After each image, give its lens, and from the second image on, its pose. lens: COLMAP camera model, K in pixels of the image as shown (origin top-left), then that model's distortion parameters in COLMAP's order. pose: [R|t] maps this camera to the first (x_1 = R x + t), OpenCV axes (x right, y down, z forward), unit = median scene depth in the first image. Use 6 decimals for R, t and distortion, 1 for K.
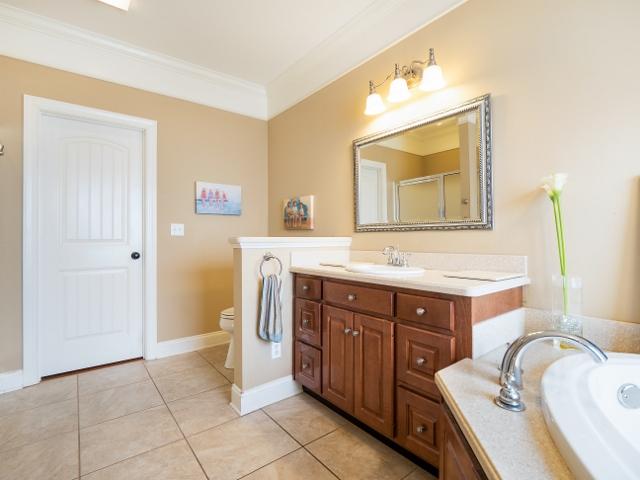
lens RADIAL K [[310.9, 0, 318.8], [0, 310.9, 236.7], [0, 0, 1]] dist [-0.016123, -0.001090]
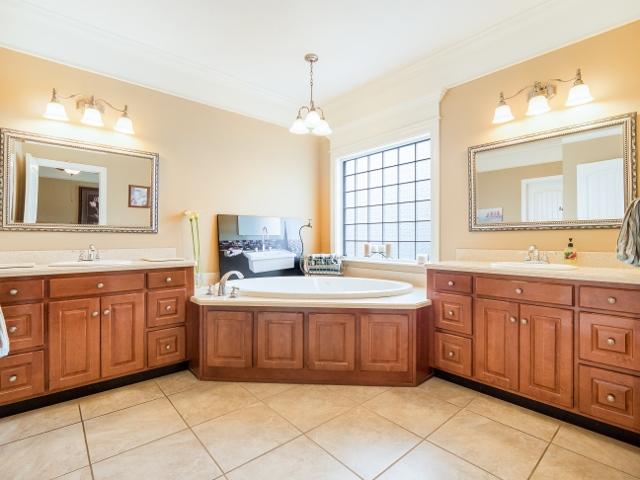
lens RADIAL K [[310.9, 0, 318.8], [0, 310.9, 236.7], [0, 0, 1]] dist [-0.016123, -0.001090]
pose [[-0.048971, 0.010532, 0.998745, -1.197176], [-0.010160, 0.999887, -0.011042, 0.004993], [-0.998749, -0.010688, -0.048859, 0.187695]]
